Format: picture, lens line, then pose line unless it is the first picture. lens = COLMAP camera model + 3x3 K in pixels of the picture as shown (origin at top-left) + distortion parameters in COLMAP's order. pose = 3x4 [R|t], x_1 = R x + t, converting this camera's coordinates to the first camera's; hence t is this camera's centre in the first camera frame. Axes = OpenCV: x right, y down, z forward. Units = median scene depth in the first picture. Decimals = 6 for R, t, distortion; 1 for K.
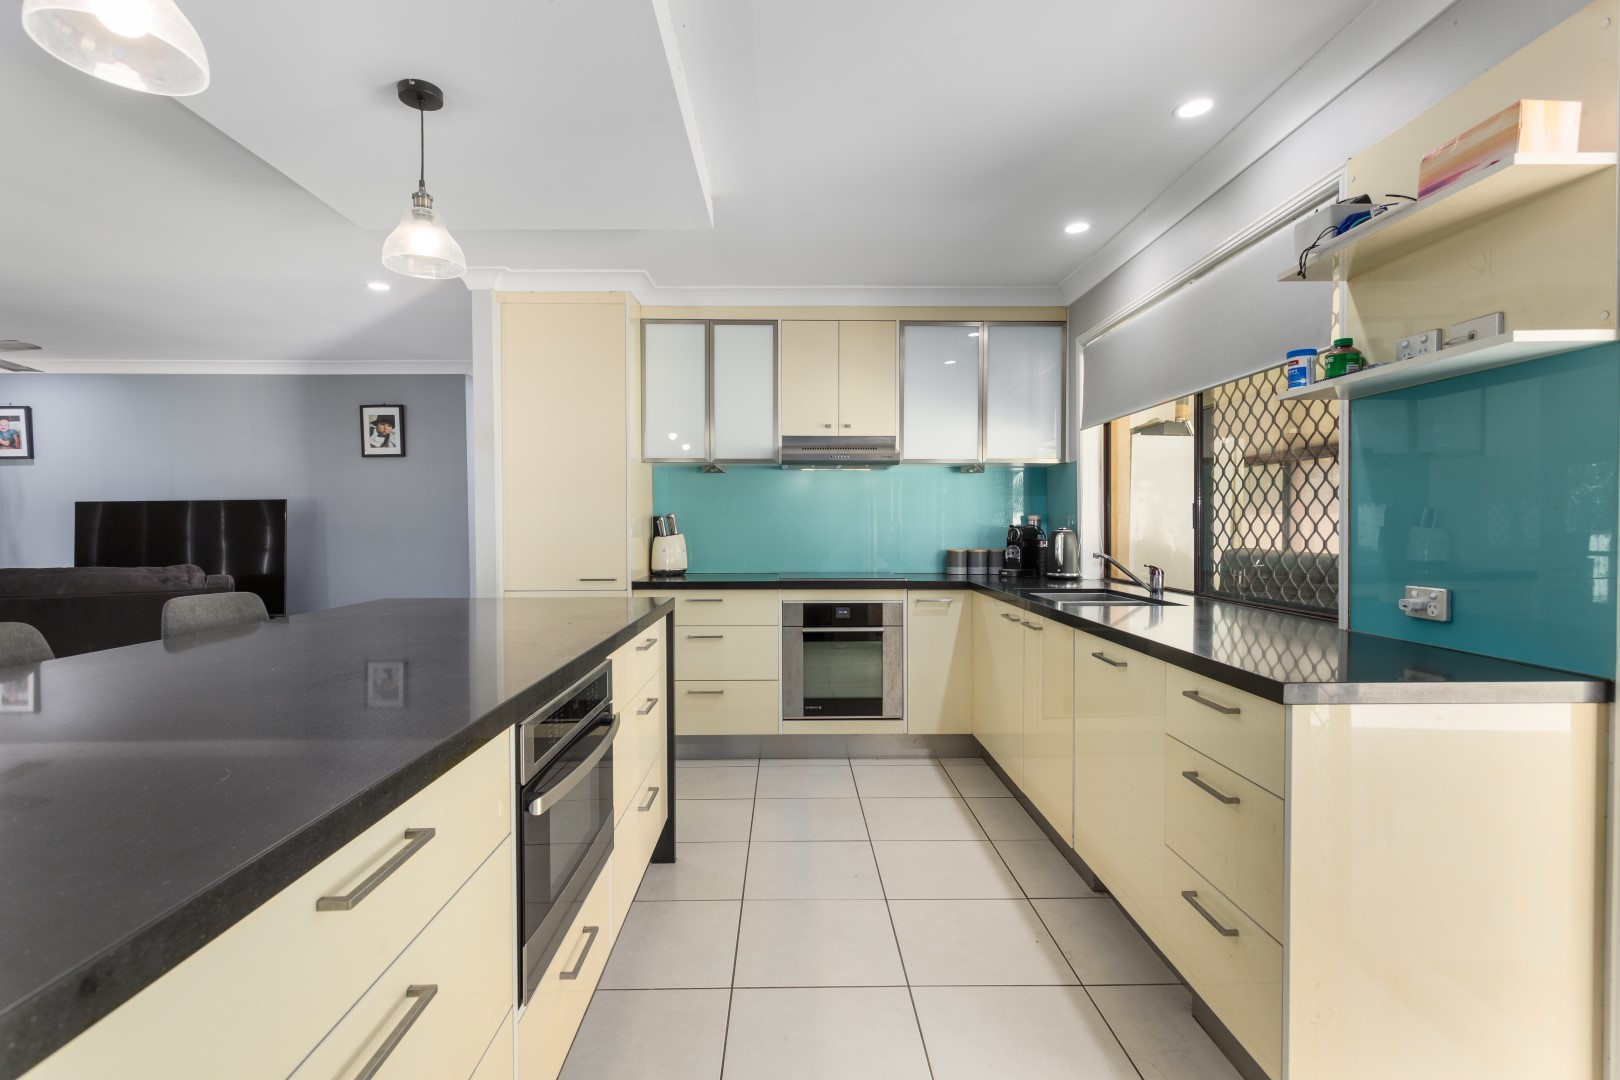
lens RADIAL K [[771.1, 0, 810.0], [0, 771.1, 540.0], [0, 0, 1]] dist [0.000911, -0.000392]
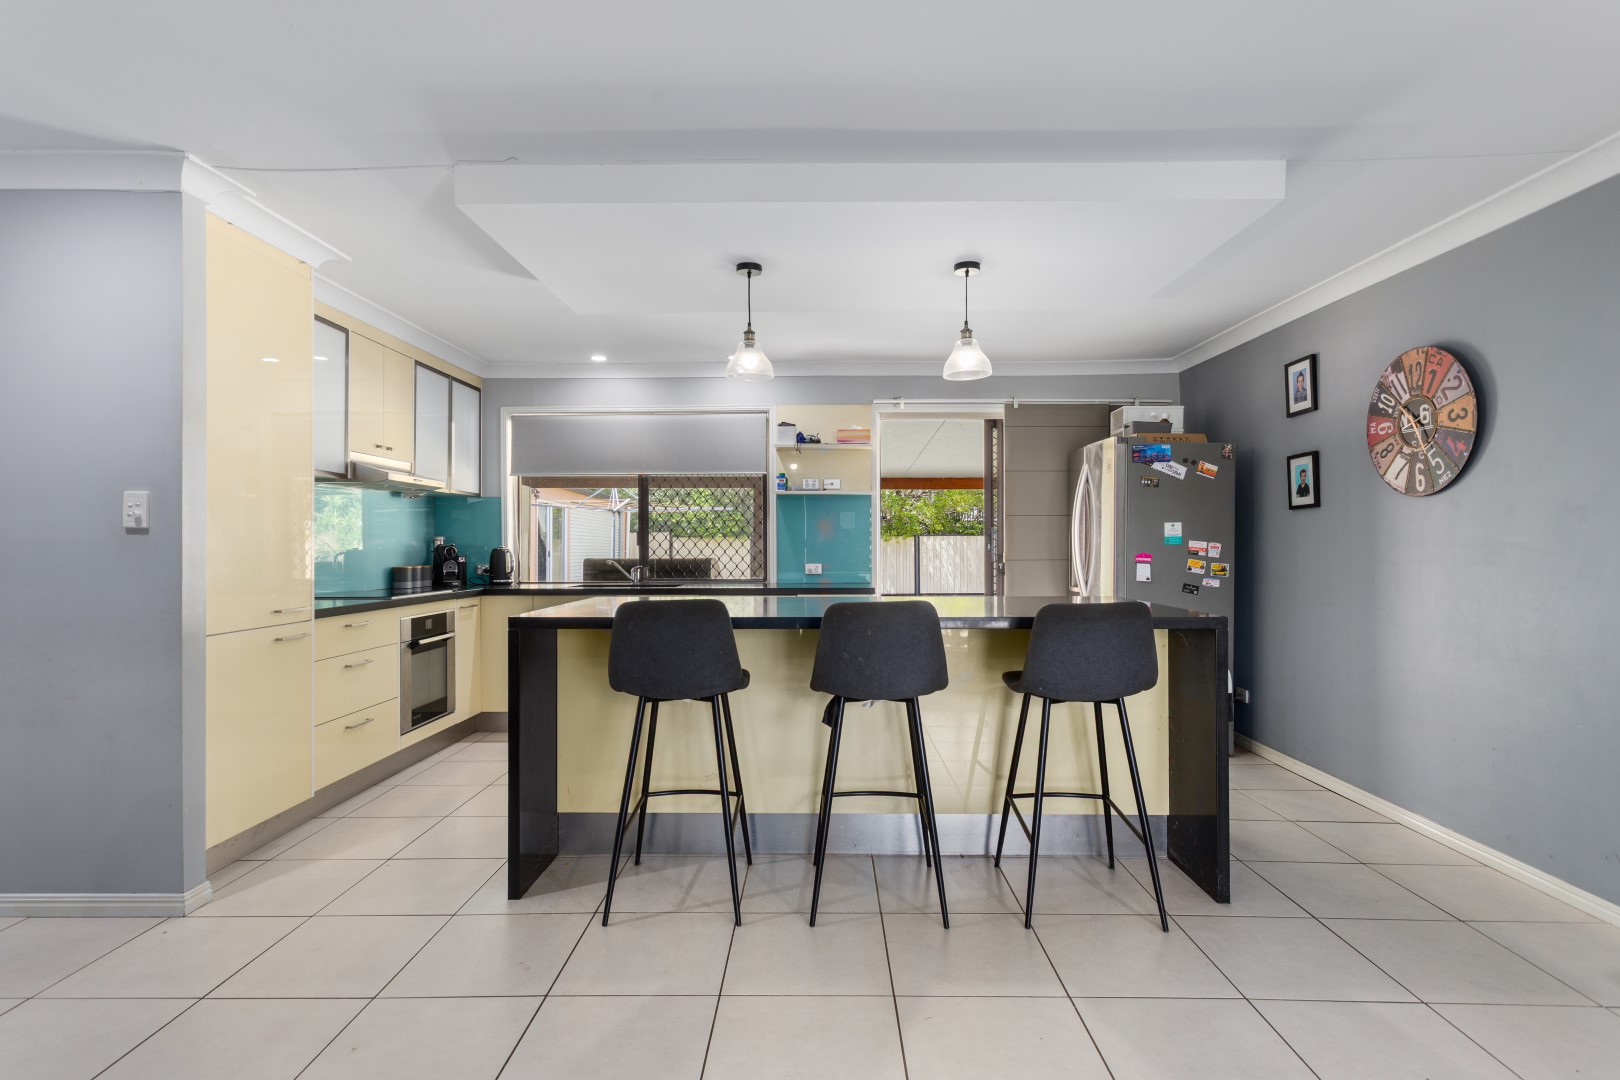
lens RADIAL K [[802.3, 0, 810.0], [0, 802.3, 540.0], [0, 0, 1]] dist [-0.001435, 0.000323]
pose [[0.040339, 0.007792, 0.999156, -1.067907], [0.021624, 0.999729, -0.008669, -0.002657], [-0.998952, 0.021955, 0.040160, 0.415083]]
